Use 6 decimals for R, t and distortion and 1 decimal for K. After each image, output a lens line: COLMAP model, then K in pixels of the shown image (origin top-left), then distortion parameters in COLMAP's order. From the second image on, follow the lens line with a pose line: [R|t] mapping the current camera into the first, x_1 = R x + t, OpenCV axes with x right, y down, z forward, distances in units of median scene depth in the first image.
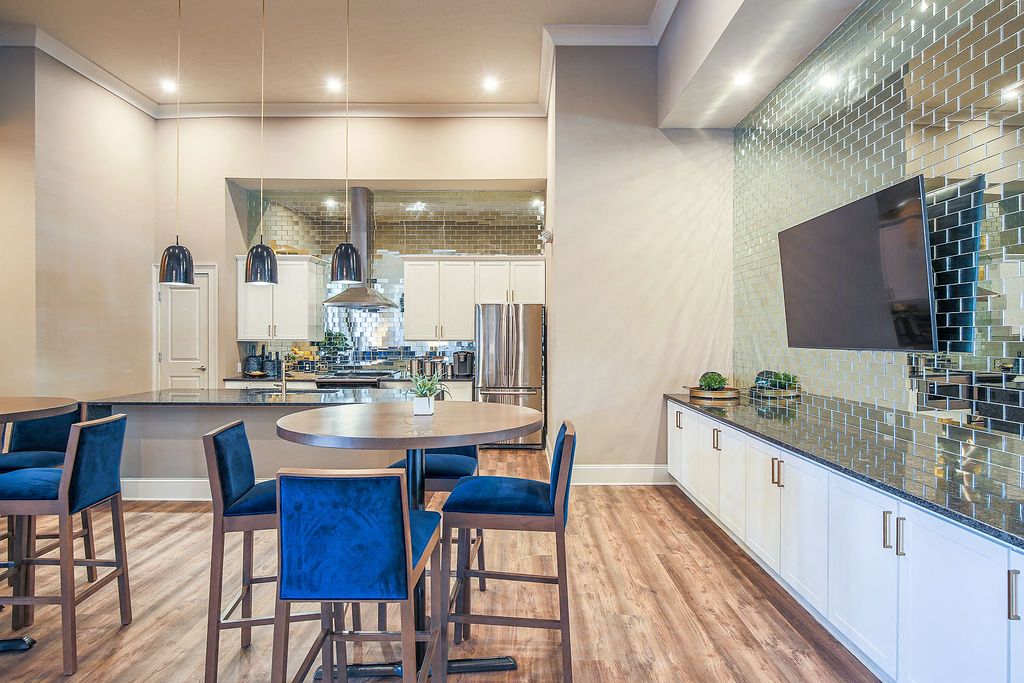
lens RADIAL K [[584.9, 0, 512.2], [0, 584.9, 332.0], [0, 0, 1]] dist [0.001761, 0.001128]
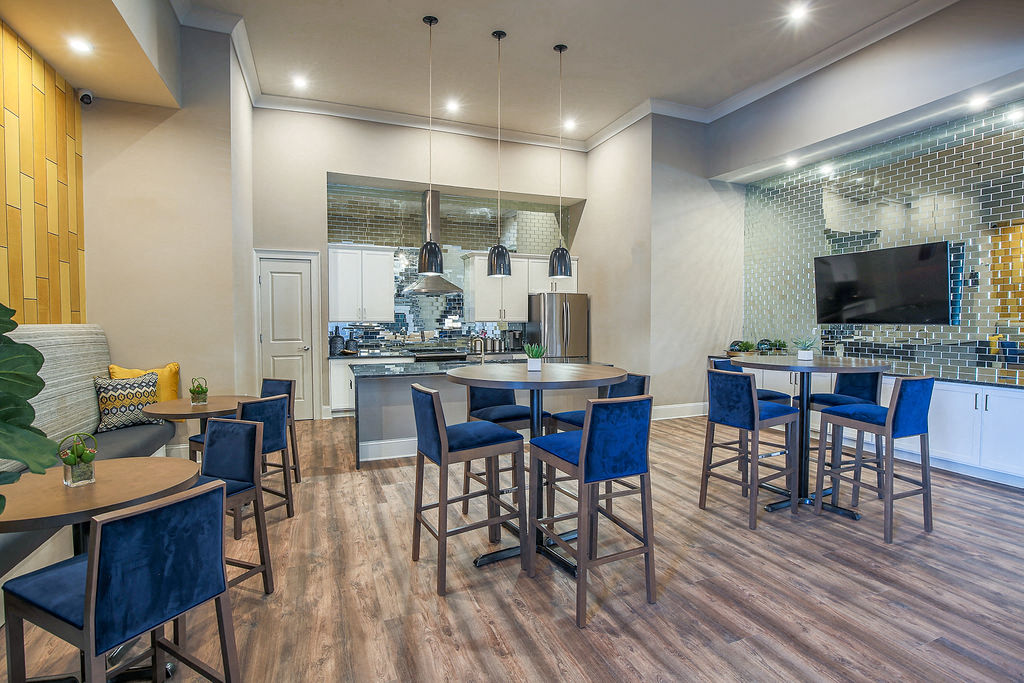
lens RADIAL K [[504.4, 0, 519.3], [0, 504.4, 338.6], [0, 0, 1]] dist [-0.040170, 0.009766]
pose [[0.919563, -0.017059, 0.392573, -0.565269], [-0.001536, 0.998894, 0.047004, 0.000825], [-0.392941, -0.043826, 0.918519, -0.005385]]
